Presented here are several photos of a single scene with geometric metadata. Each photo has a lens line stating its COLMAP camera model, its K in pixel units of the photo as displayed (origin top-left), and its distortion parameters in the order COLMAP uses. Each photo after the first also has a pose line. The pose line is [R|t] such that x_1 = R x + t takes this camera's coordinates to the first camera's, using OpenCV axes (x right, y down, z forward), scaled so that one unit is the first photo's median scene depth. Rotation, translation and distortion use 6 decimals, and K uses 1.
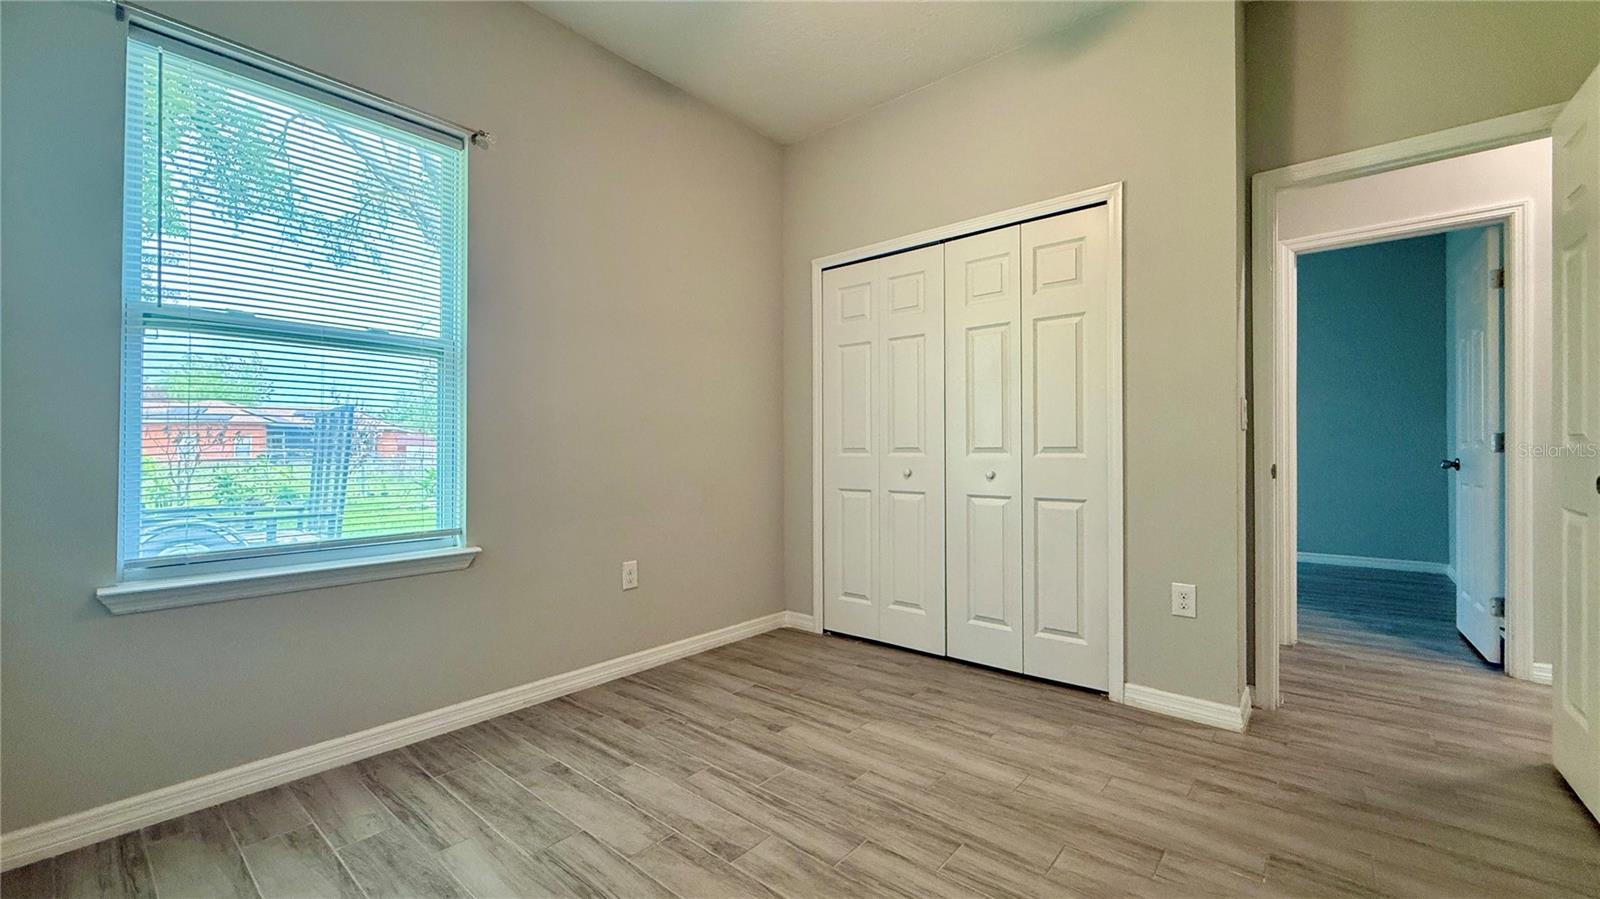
lens RADIAL K [[635.3, 0, 798.5], [0, 635.3, 449.9], [0, 0, 1]] dist [0.000124, 0.000036]
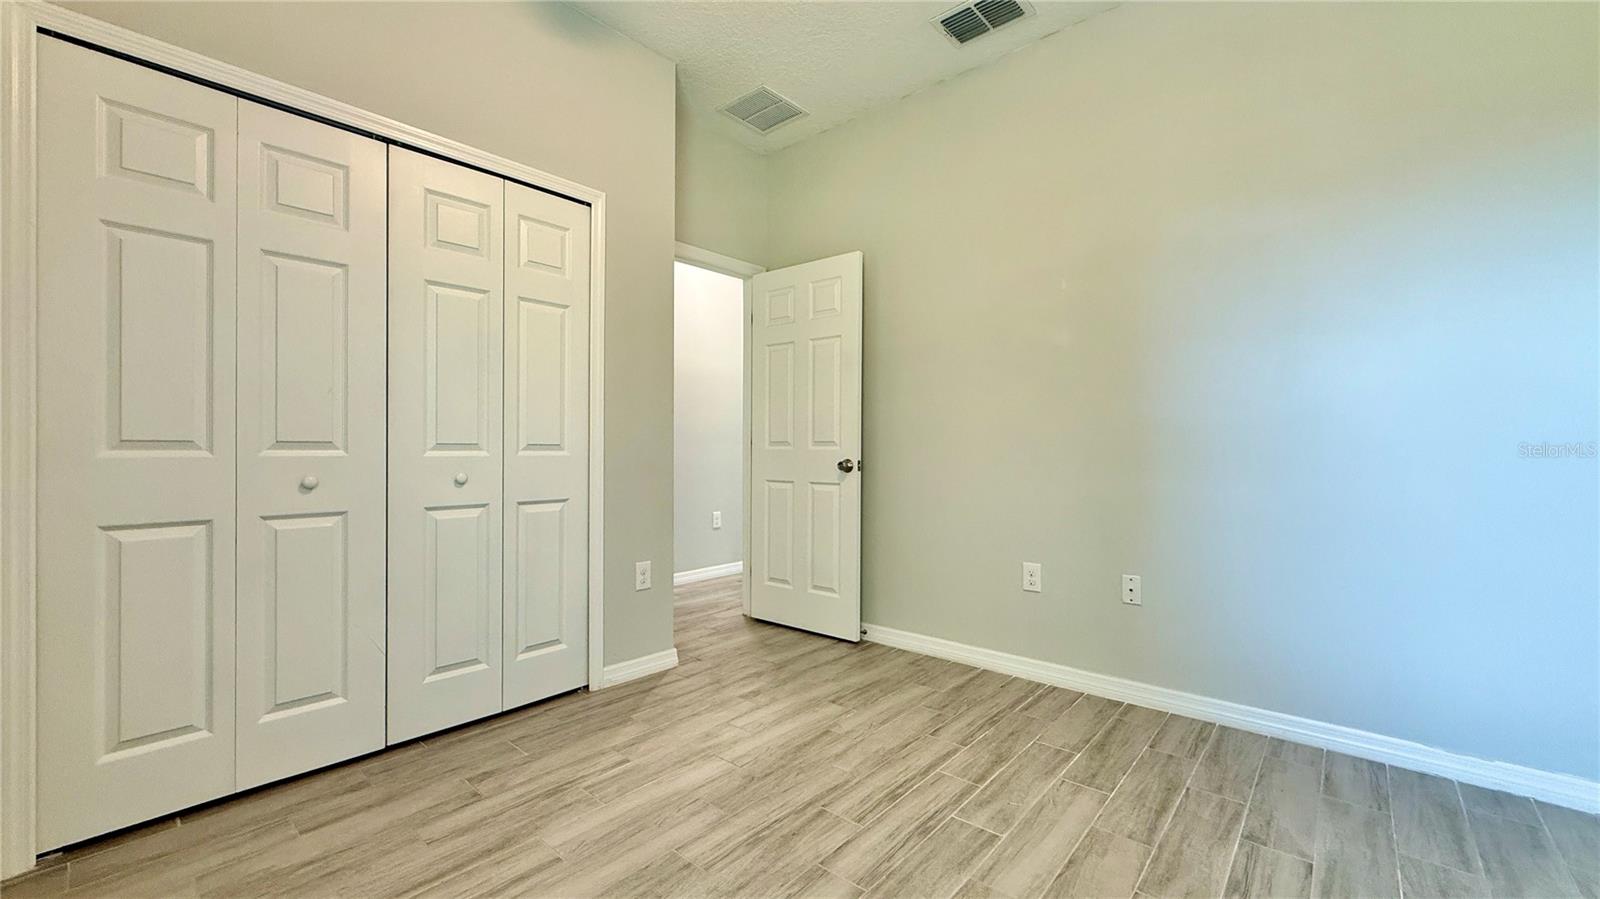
lens RADIAL K [[635.3, 0, 798.5], [0, 635.3, 449.9], [0, 0, 1]] dist [0.000124, 0.000036]
pose [[0.017762, 0.001081, 0.999842, -0.580813], [-0.006158, 0.999981, -0.000971, 0.002204], [-0.999823, -0.006140, 0.017768, 0.709234]]
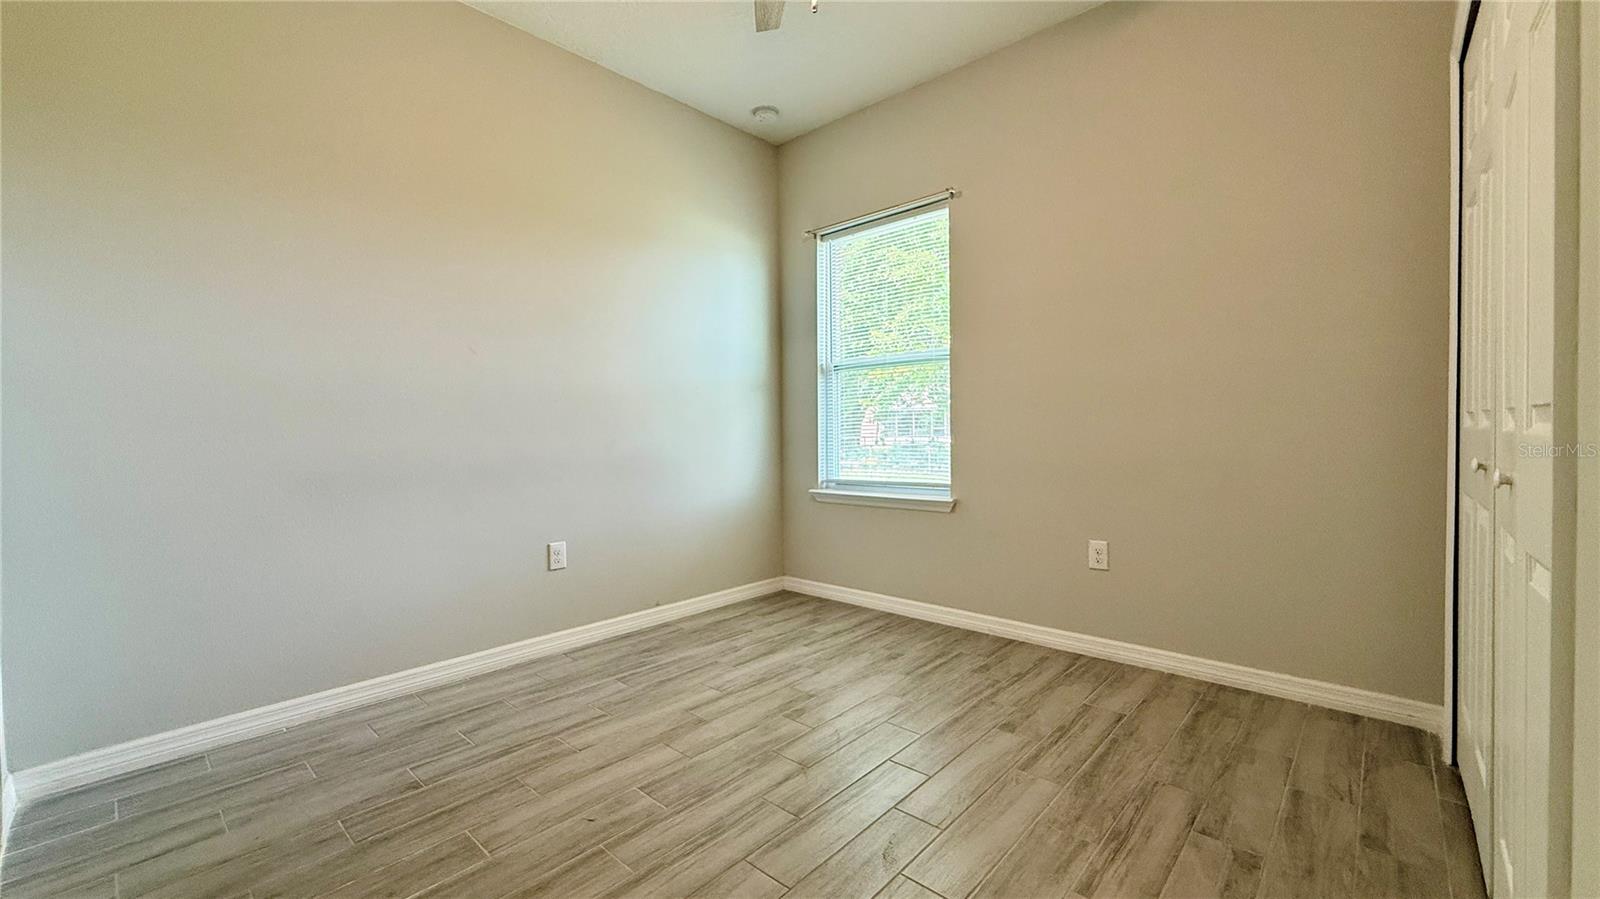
lens RADIAL K [[635.3, 0, 798.5], [0, 635.3, 449.9], [0, 0, 1]] dist [0.000124, 0.000036]
pose [[-0.037821, 0.030659, -0.998814, 0.868673], [0.019014, 0.999370, 0.029956, 0.000962], [0.999104, -0.017859, -0.038380, 0.725784]]
